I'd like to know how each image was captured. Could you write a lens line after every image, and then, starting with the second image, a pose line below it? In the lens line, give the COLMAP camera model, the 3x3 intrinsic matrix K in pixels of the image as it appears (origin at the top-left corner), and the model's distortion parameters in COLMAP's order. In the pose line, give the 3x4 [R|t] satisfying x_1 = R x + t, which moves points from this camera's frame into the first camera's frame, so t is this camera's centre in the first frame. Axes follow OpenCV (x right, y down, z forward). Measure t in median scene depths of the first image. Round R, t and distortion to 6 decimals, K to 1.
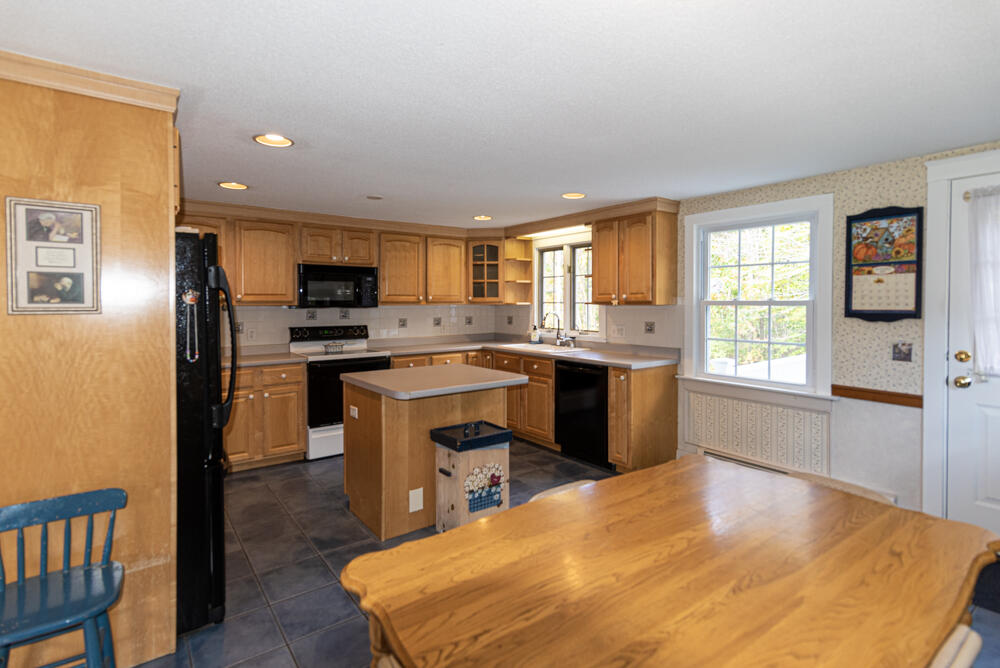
lens RADIAL K [[503.9, 0, 498.6], [0, 503.9, 299.9], [0, 0, 1]] dist [0.013769, 0.000259]
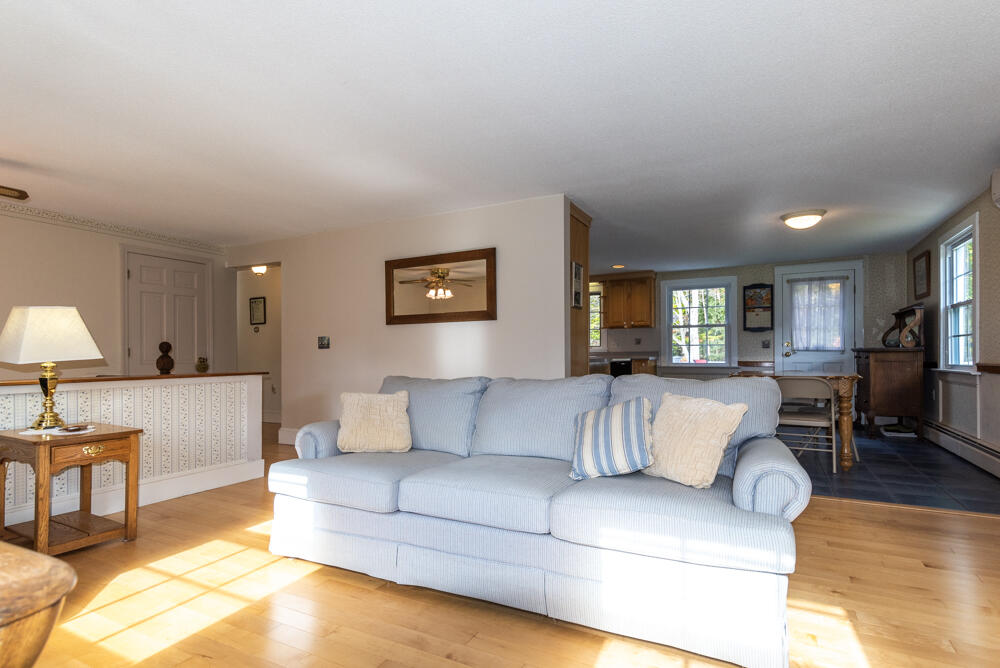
lens RADIAL K [[503.9, 0, 501.0], [0, 503.9, 343.4], [0, 0, 1]] dist [0.013769, 0.000259]
pose [[0.897410, 0.003842, 0.441181, -1.272478], [0.002854, 0.999891, -0.014512, 0.118662], [-0.441189, 0.014282, 0.897301, -0.543909]]
